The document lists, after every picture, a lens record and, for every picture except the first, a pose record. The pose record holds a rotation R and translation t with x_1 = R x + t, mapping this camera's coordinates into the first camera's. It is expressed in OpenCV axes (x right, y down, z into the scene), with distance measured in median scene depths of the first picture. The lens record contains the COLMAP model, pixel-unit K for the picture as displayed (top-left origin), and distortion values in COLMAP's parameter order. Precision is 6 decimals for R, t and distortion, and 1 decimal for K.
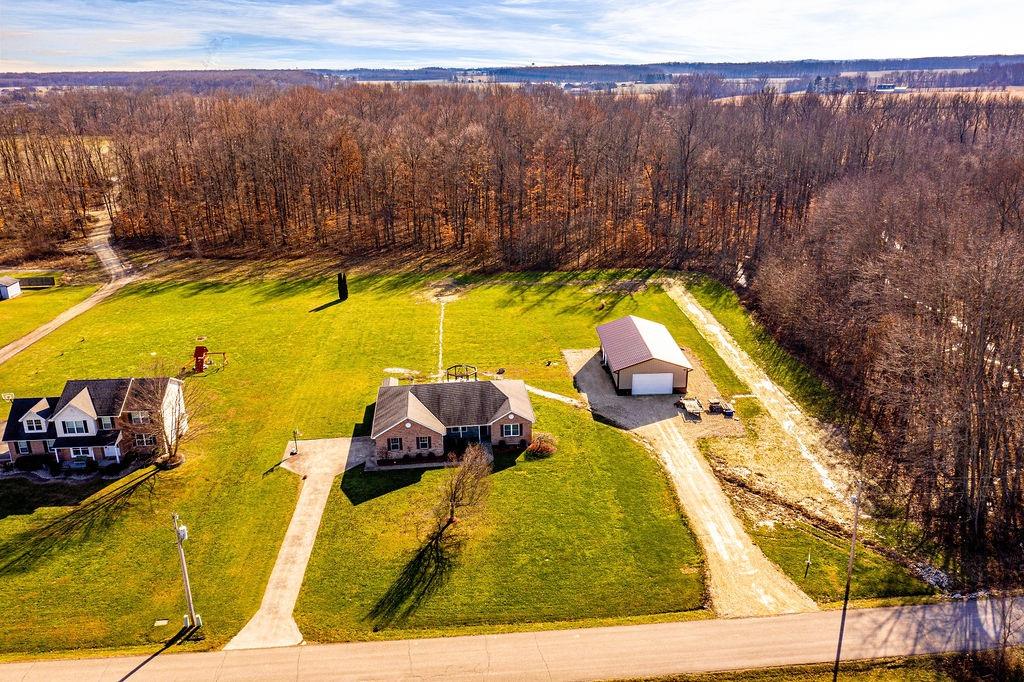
lens RADIAL K [[806.5, 0, 512.0], [0, 806.5, 341.0], [0, 0, 1]] dist [-0.002705, -0.003577]
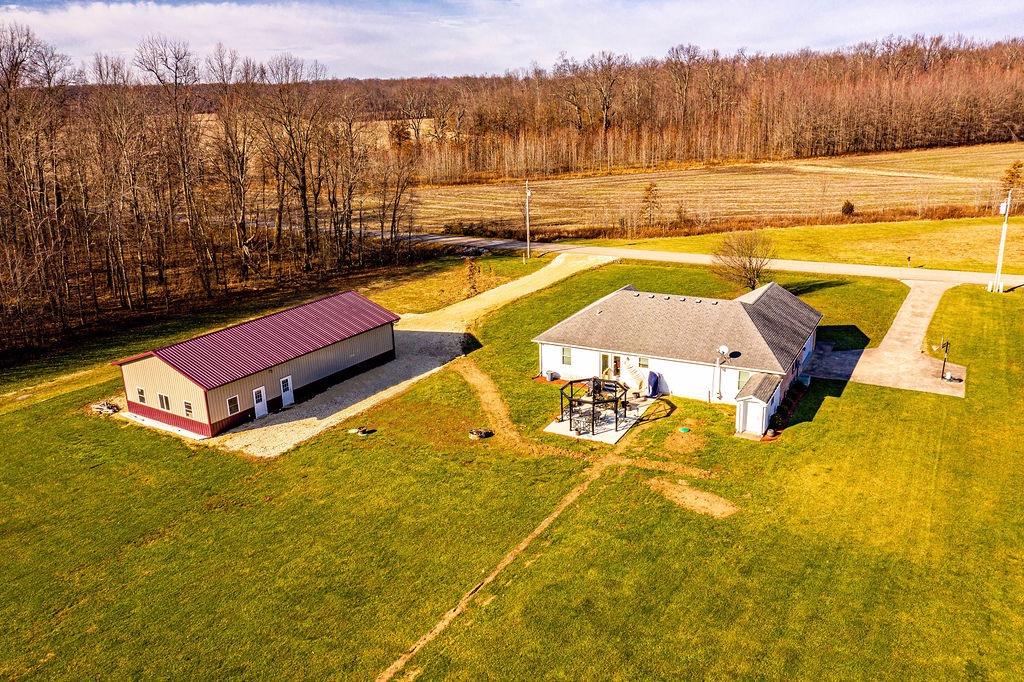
lens RADIAL K [[806.5, 0, 512.0], [0, 806.5, 341.0], [0, 0, 1]] dist [-0.002705, -0.003577]
pose [[-0.824033, -0.128223, 0.551841, -0.320476], [0.223894, 0.821058, 0.525104, -0.281575], [-0.520424, 0.556257, -0.647871, 1.507065]]
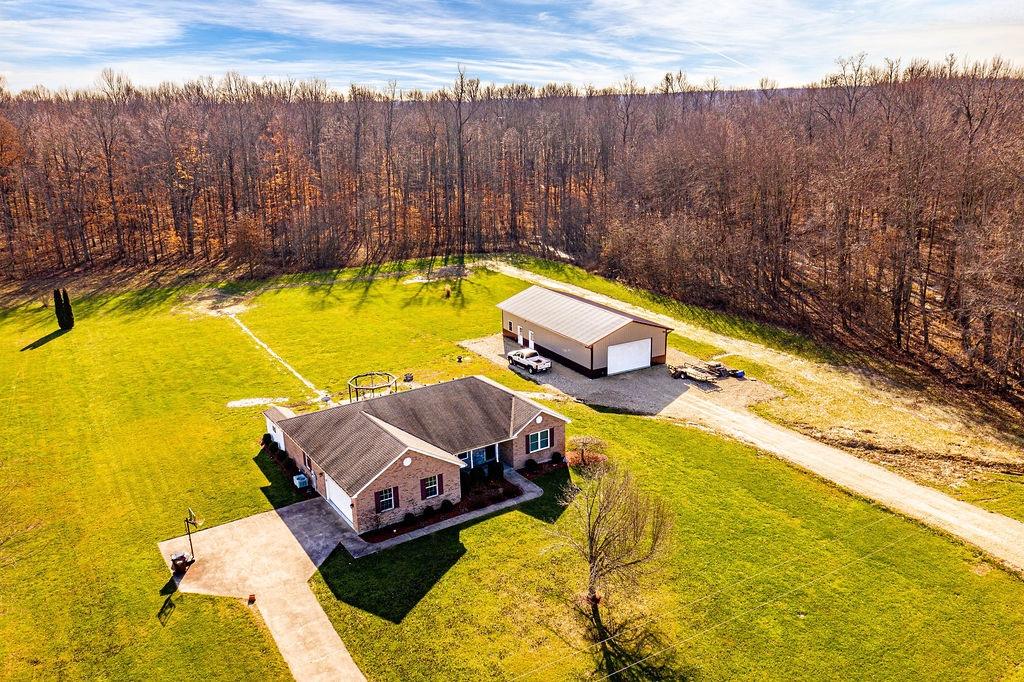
lens RADIAL K [[806.5, 0, 512.0], [0, 806.5, 341.0], [0, 0, 1]] dist [-0.002705, -0.003577]
pose [[0.887006, -0.132882, 0.442225, -0.283959], [0.155077, 0.987800, -0.014230, 0.036273], [-0.434939, 0.081201, 0.896791, 0.411693]]
